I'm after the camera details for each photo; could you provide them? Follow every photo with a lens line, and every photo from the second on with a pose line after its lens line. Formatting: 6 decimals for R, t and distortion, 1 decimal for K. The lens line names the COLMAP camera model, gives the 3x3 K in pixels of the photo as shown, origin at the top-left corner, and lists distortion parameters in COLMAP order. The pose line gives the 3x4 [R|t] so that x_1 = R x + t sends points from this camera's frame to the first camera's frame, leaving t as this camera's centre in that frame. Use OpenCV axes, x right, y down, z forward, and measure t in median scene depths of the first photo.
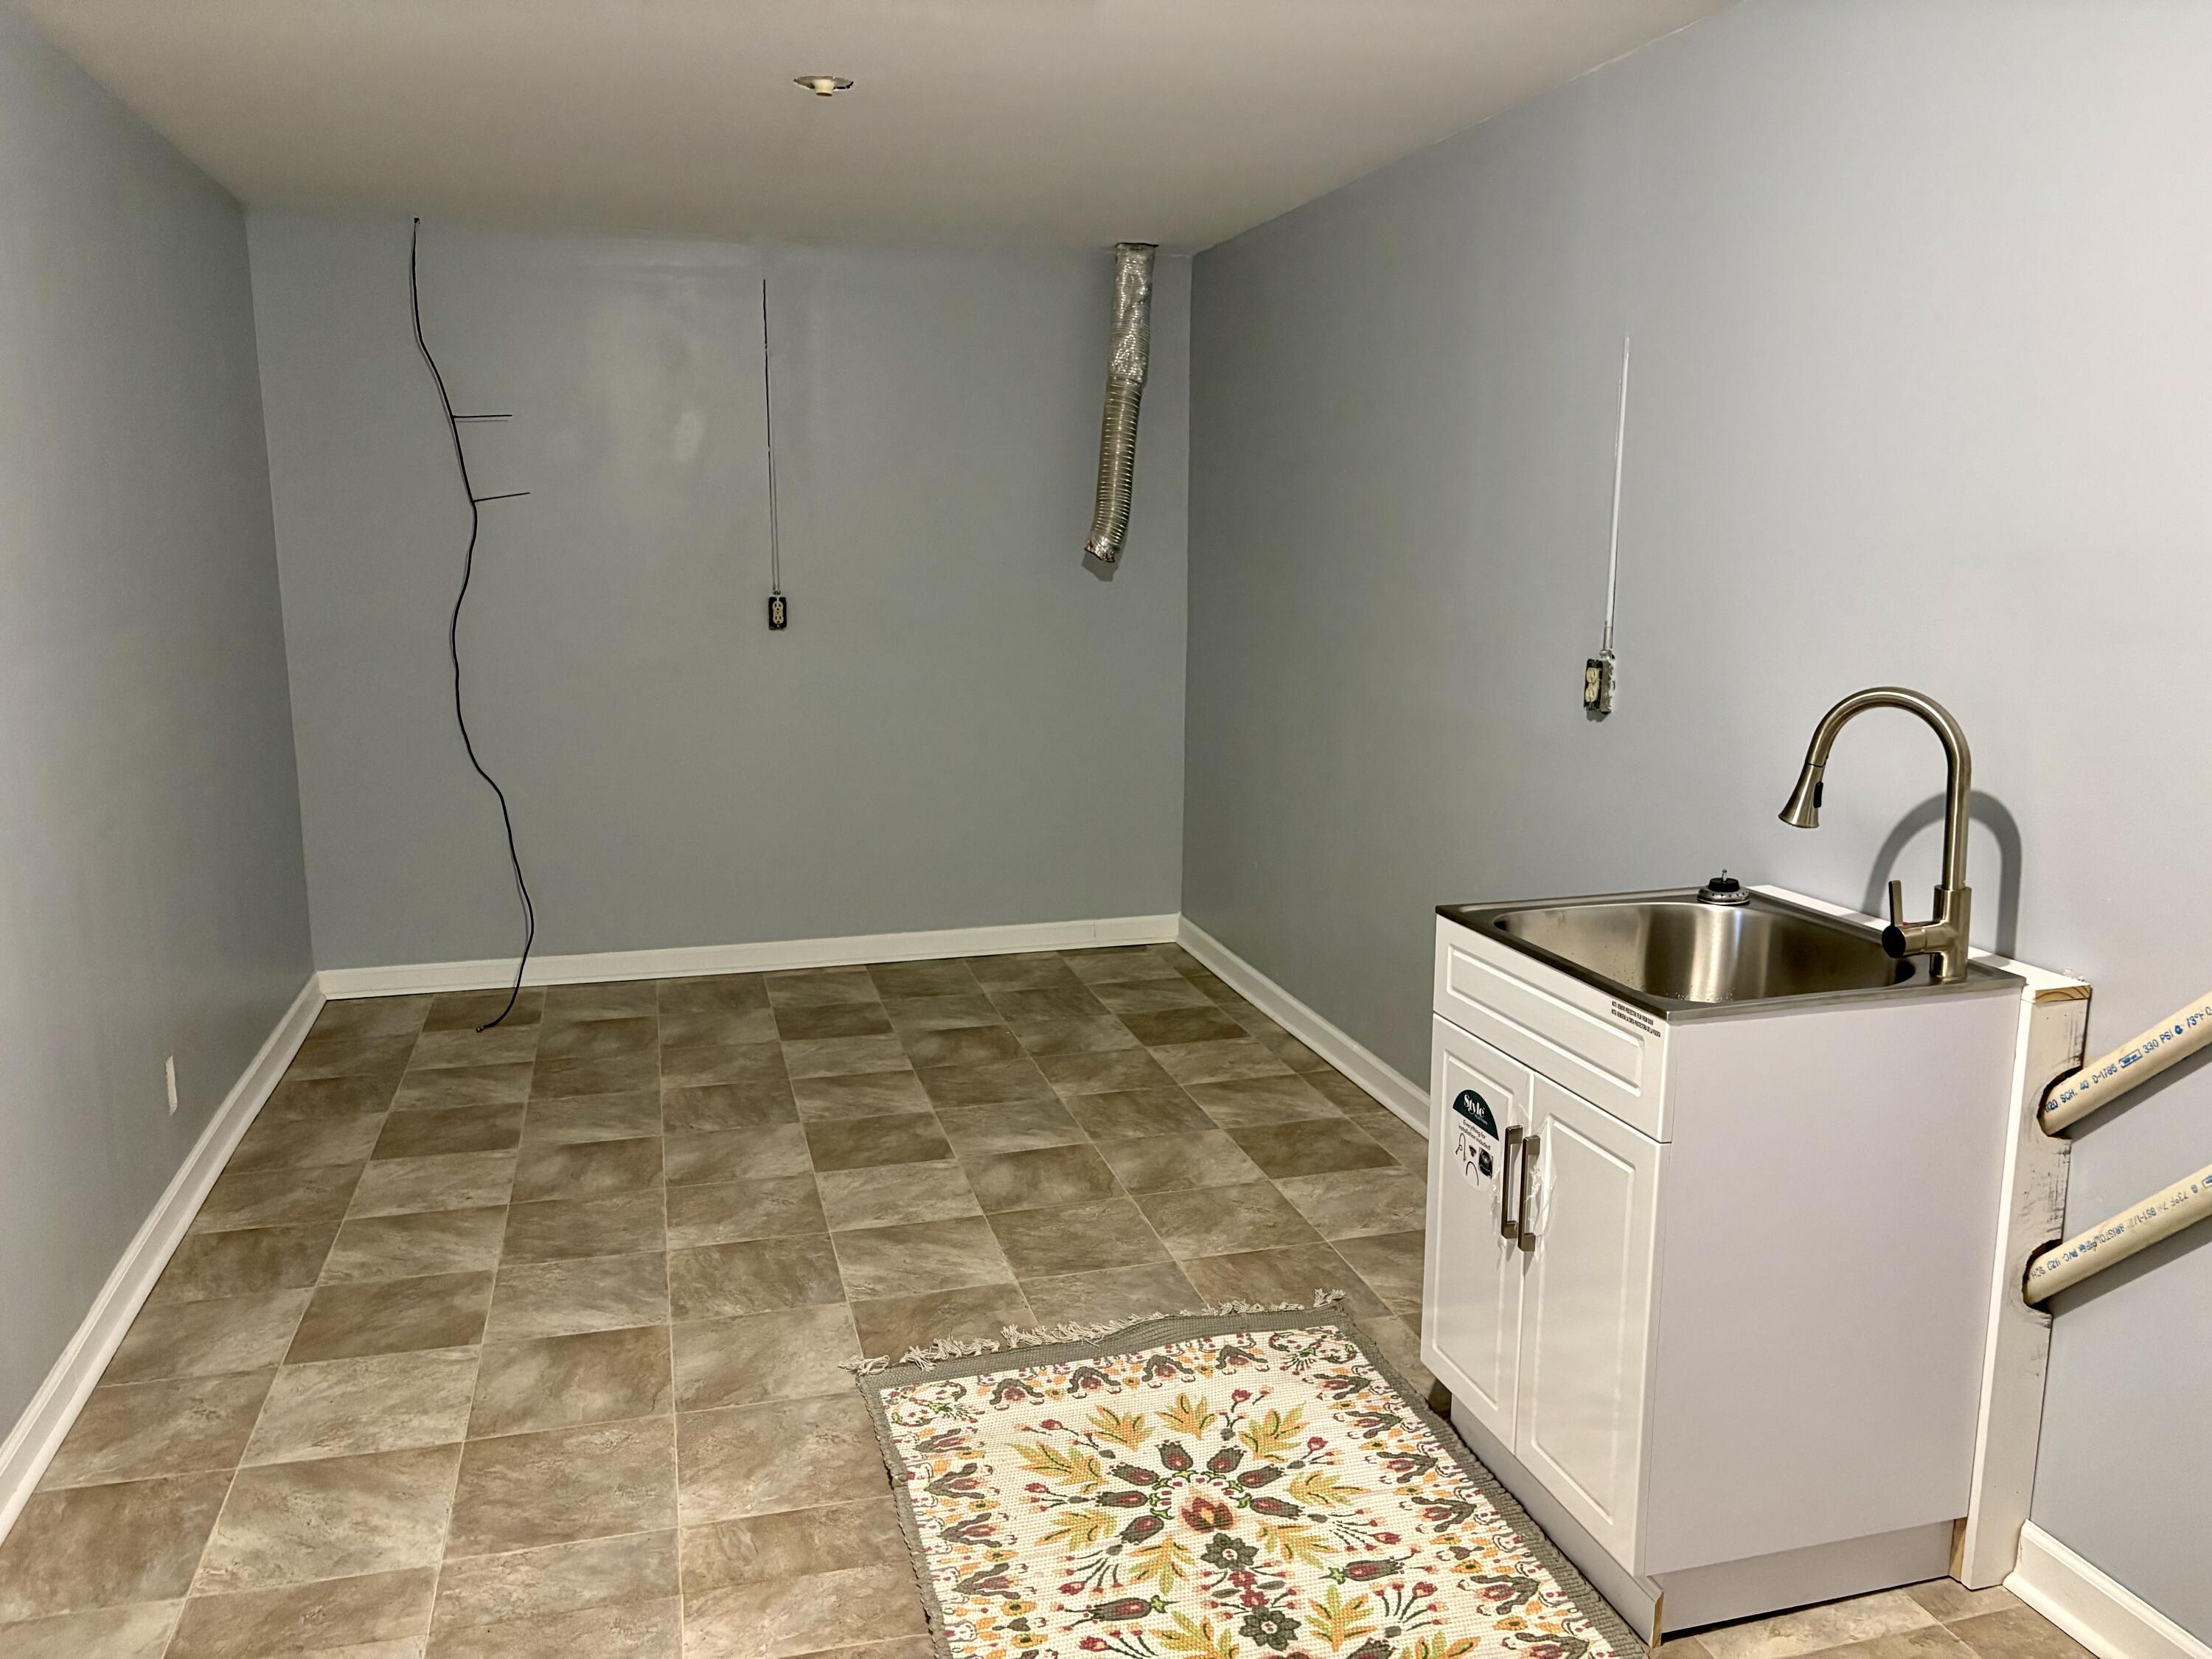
lens RADIAL K [[1680.5, 0, 1120.8], [0, 1680.5, 830.2], [0, 0, 1]] dist [0.067673, -0.067425]
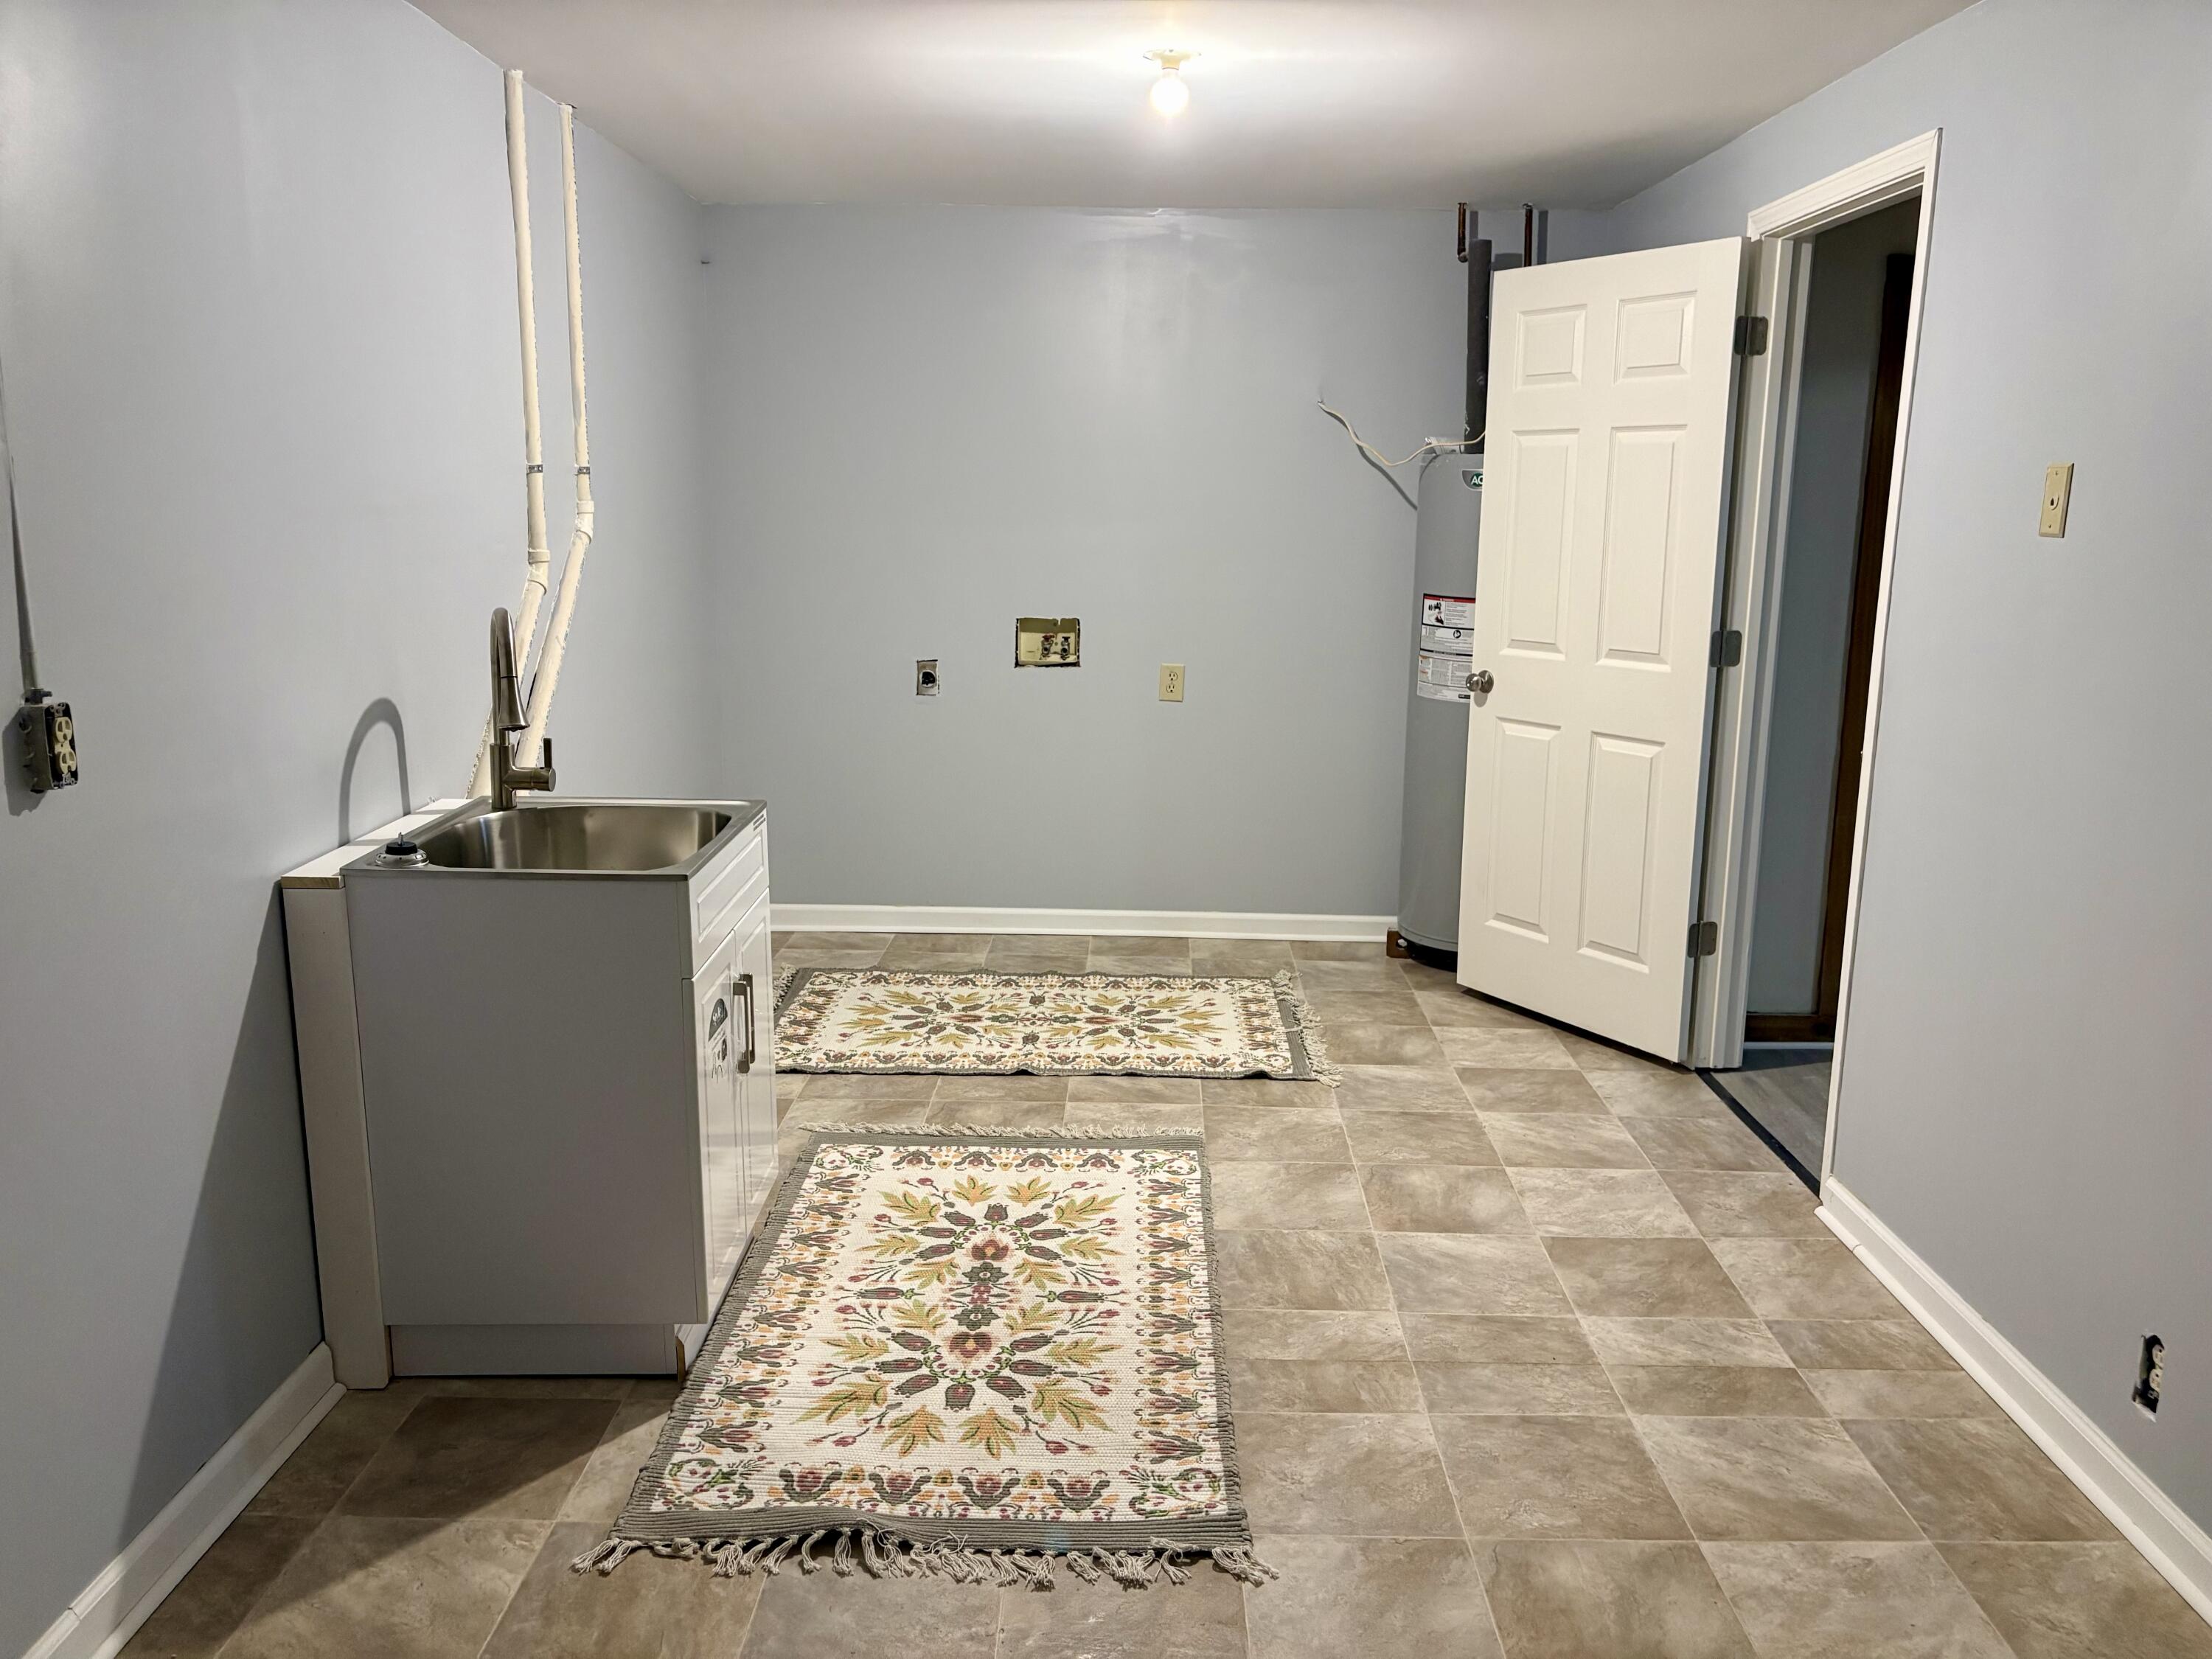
lens RADIAL K [[1680.5, 0, 1121.2], [0, 1680.5, 832.6], [0, 0, 1]] dist [0.067673, -0.067425]
pose [[-0.959279, -0.071441, 0.273276, -0.328227], [0.035350, 0.929514, 0.367088, -0.332268], [-0.280239, 0.361800, -0.889138, 1.812093]]
